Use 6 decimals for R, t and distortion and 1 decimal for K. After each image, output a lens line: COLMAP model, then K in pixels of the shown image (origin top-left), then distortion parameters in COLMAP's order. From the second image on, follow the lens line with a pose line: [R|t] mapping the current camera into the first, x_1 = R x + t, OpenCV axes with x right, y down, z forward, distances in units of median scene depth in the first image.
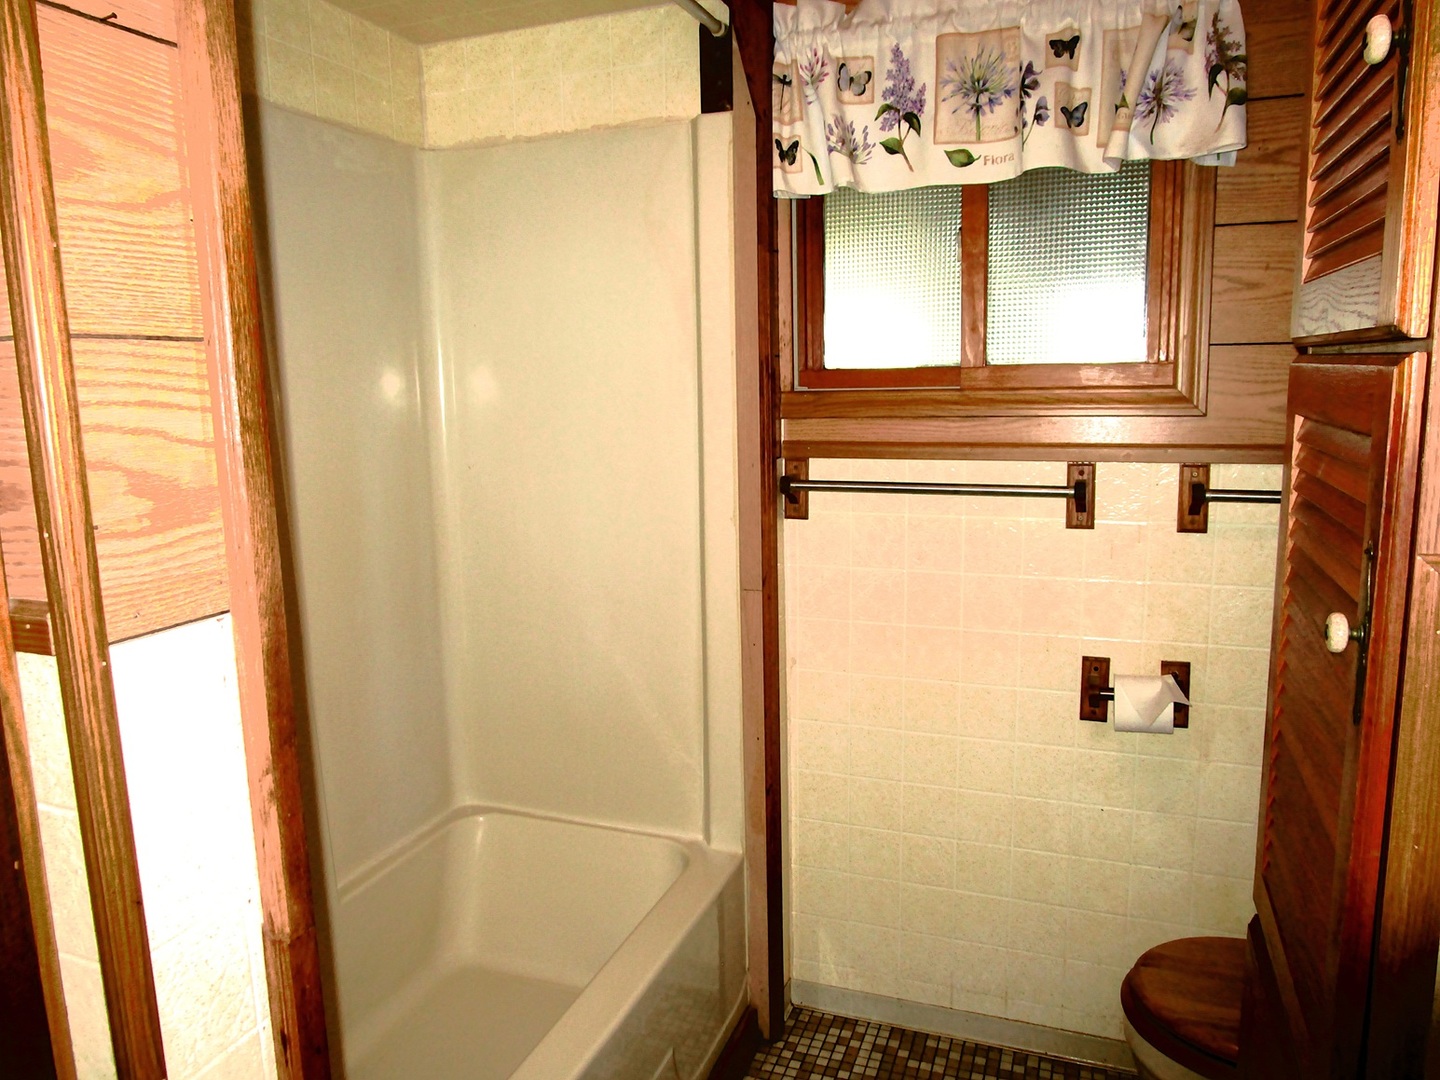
lens RADIAL K [[1023.1, 0, 717.7], [0, 1023.1, 540.4], [0, 0, 1]] dist [-0.034278, 0.012589]
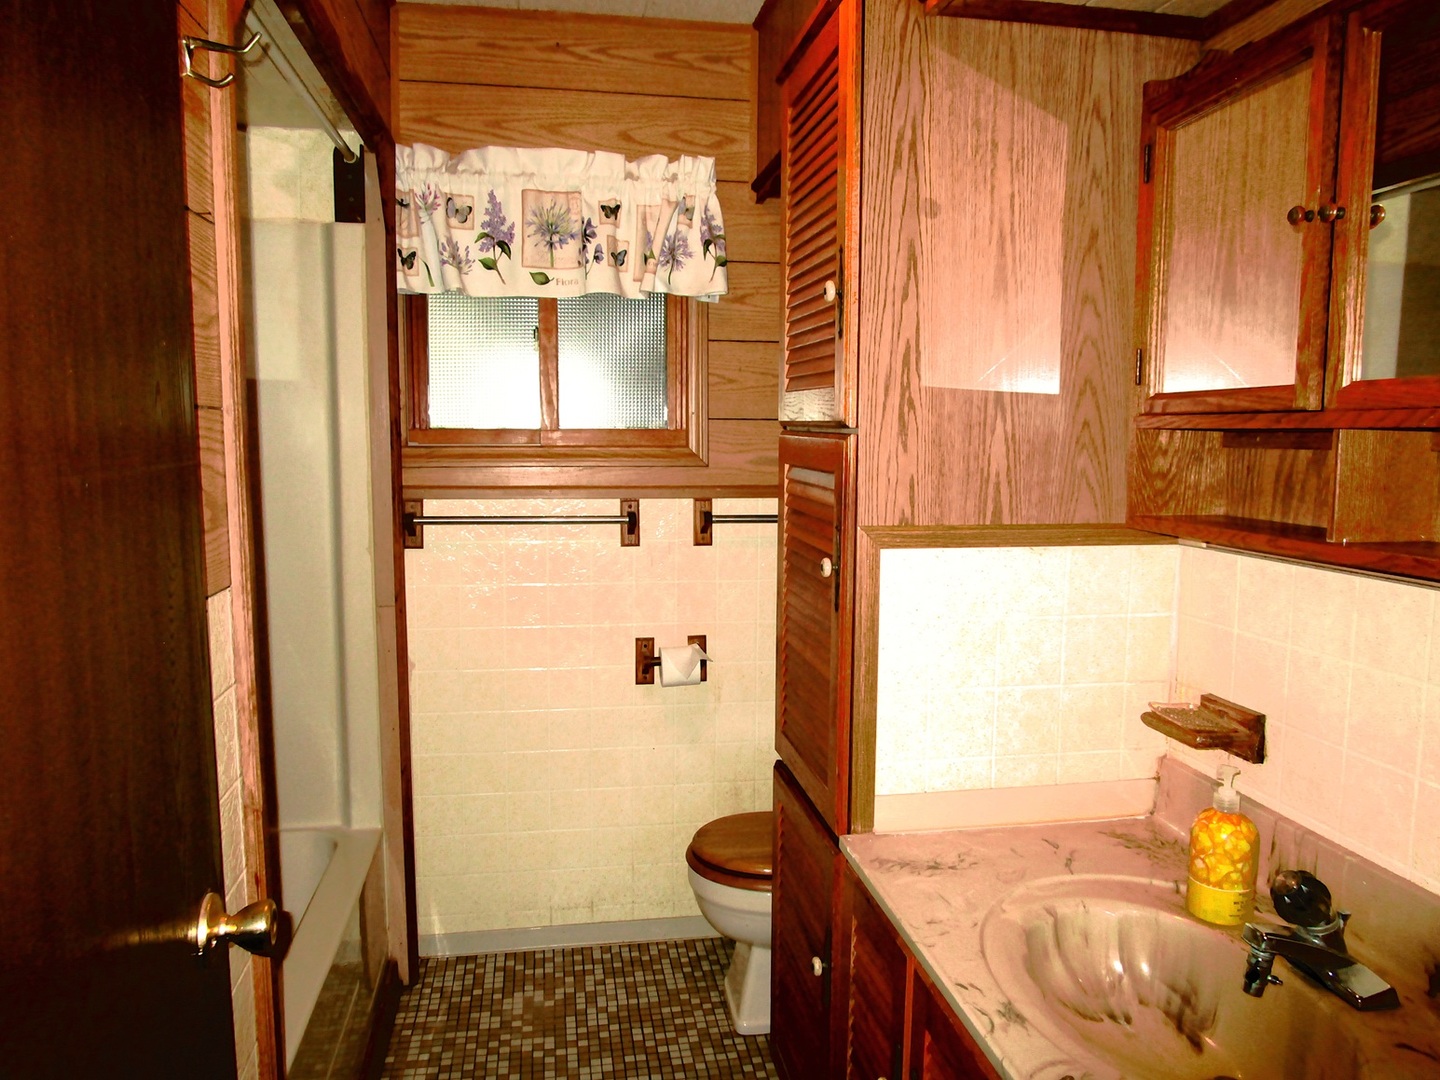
lens RADIAL K [[1023.1, 0, 721.2], [0, 1023.1, 538.3], [0, 0, 1]] dist [-0.034278, 0.012589]
pose [[0.861005, -0.028549, 0.507794, -0.255966], [0.056697, 0.997588, -0.040049, 0.041833], [-0.505426, 0.063273, 0.860547, -0.280800]]
